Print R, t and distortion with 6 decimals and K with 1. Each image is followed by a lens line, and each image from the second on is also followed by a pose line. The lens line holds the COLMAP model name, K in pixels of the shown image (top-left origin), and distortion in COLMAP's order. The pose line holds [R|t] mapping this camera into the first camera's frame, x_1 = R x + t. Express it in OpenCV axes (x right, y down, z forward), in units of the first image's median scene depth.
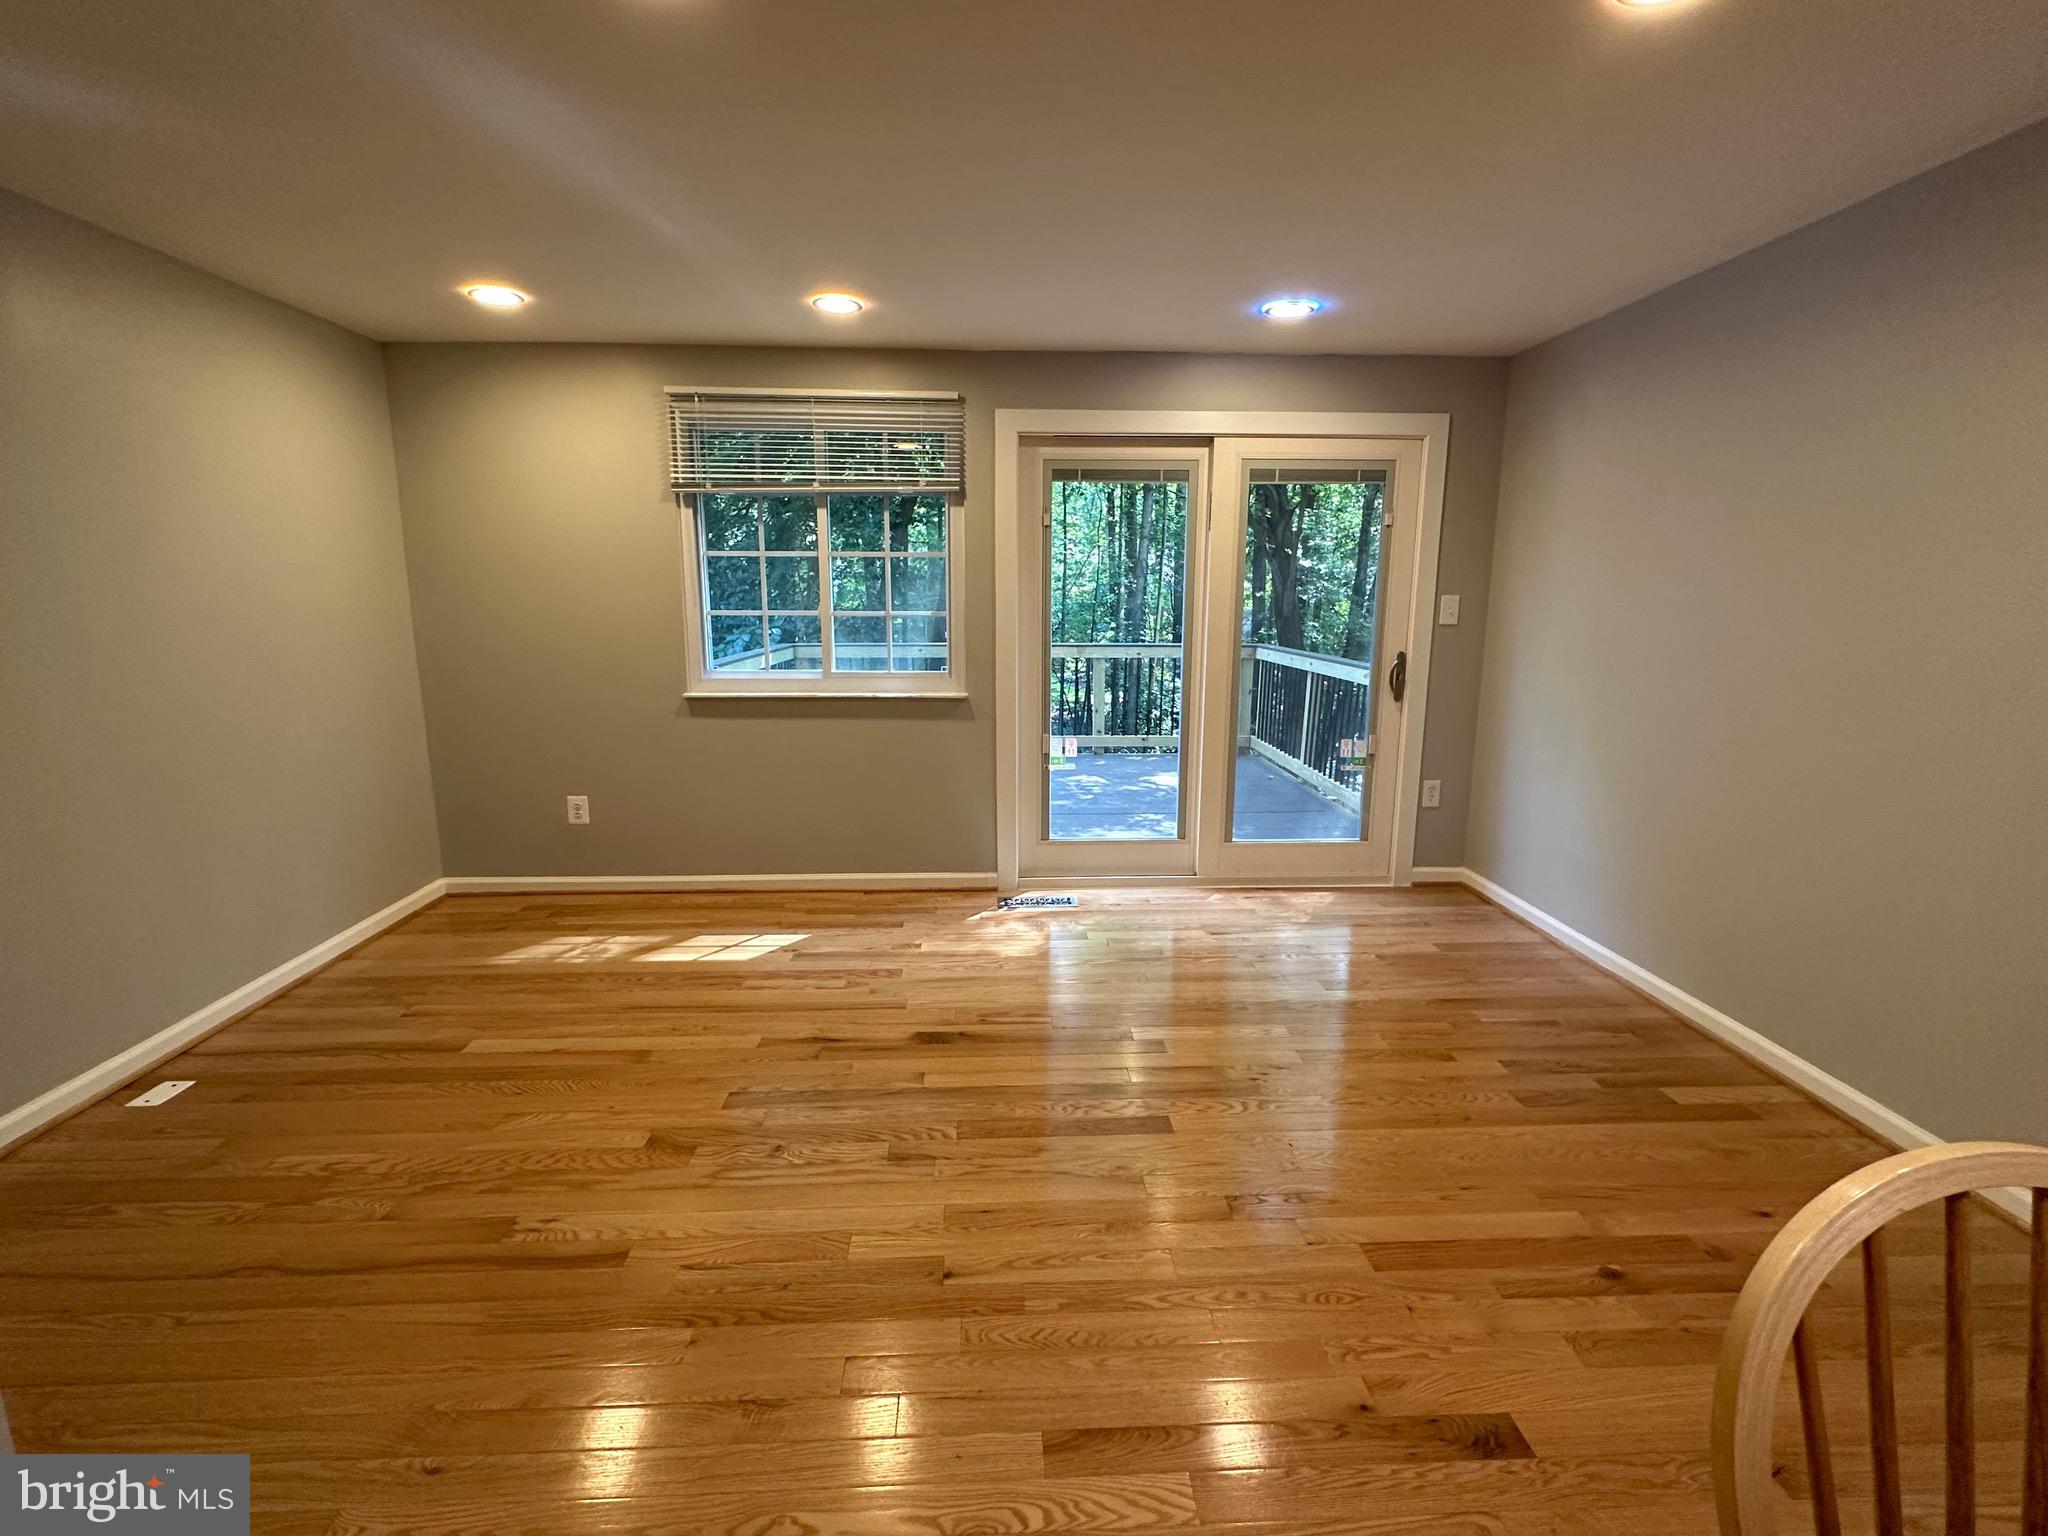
lens RADIAL K [[933.5, 0, 1022.9], [0, 933.5, 774.2], [0, 0, 1]] dist [0.000265, -0.000389]
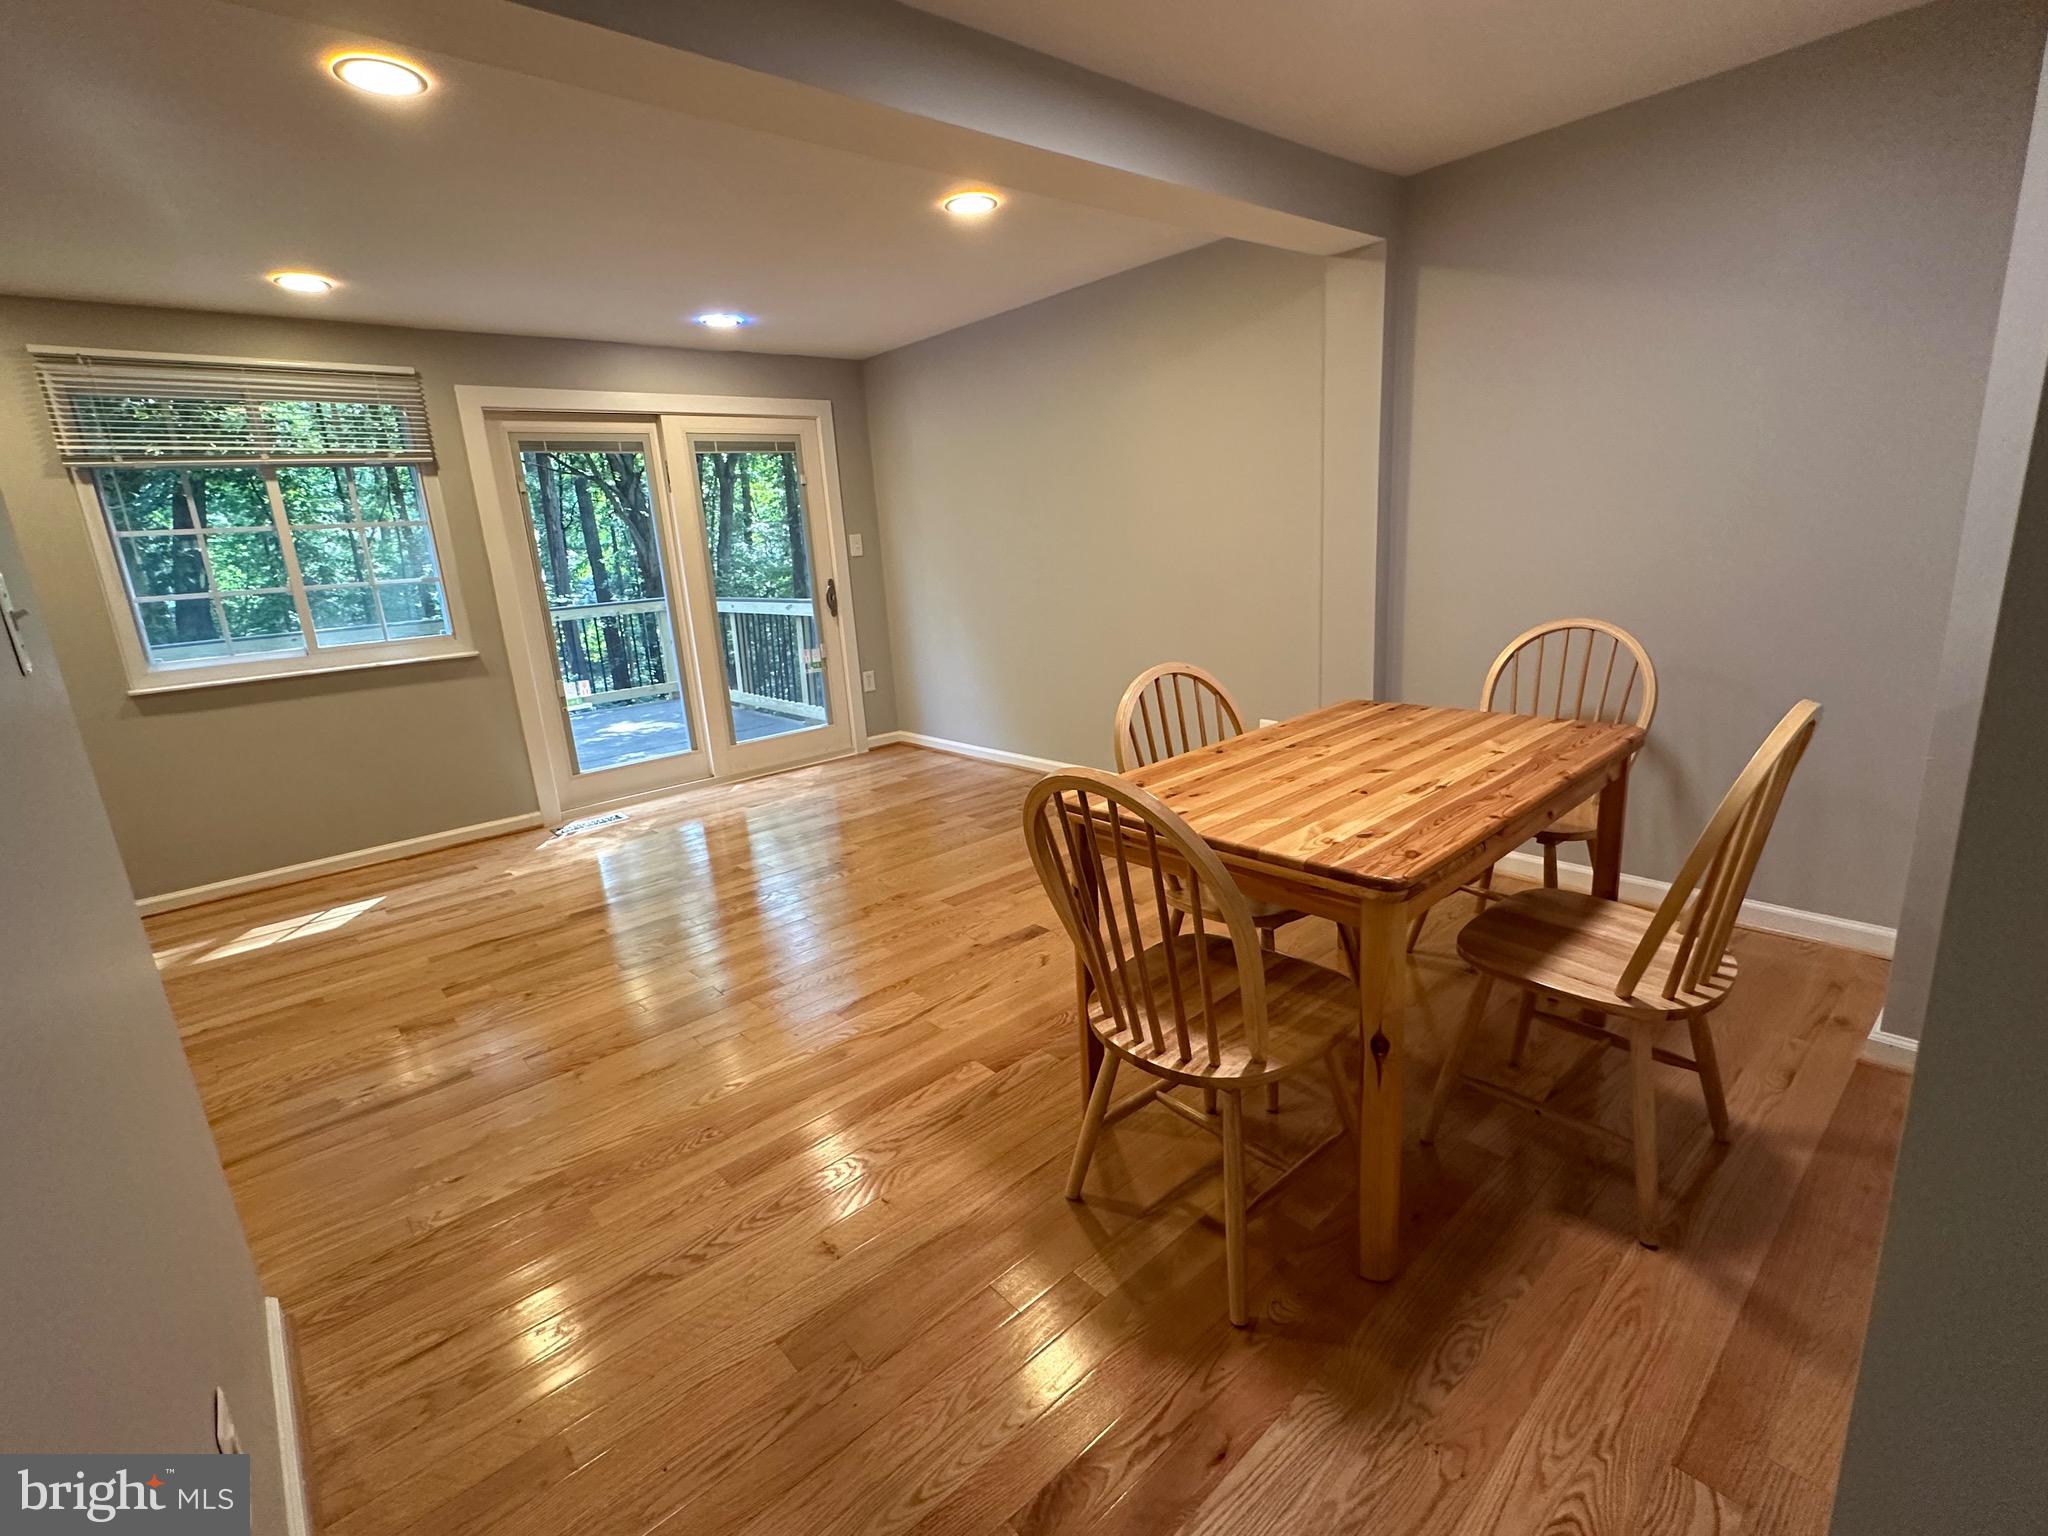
lens RADIAL K [[933.5, 0, 1018.3], [0, 933.5, 774.0], [0, 0, 1]] dist [0.000265, -0.000389]
pose [[0.776721, -0.209120, 0.594115, -0.258857], [0.187026, 0.977304, 0.099486, 0.065027], [-0.601436, 0.033842, 0.798204, -0.243865]]
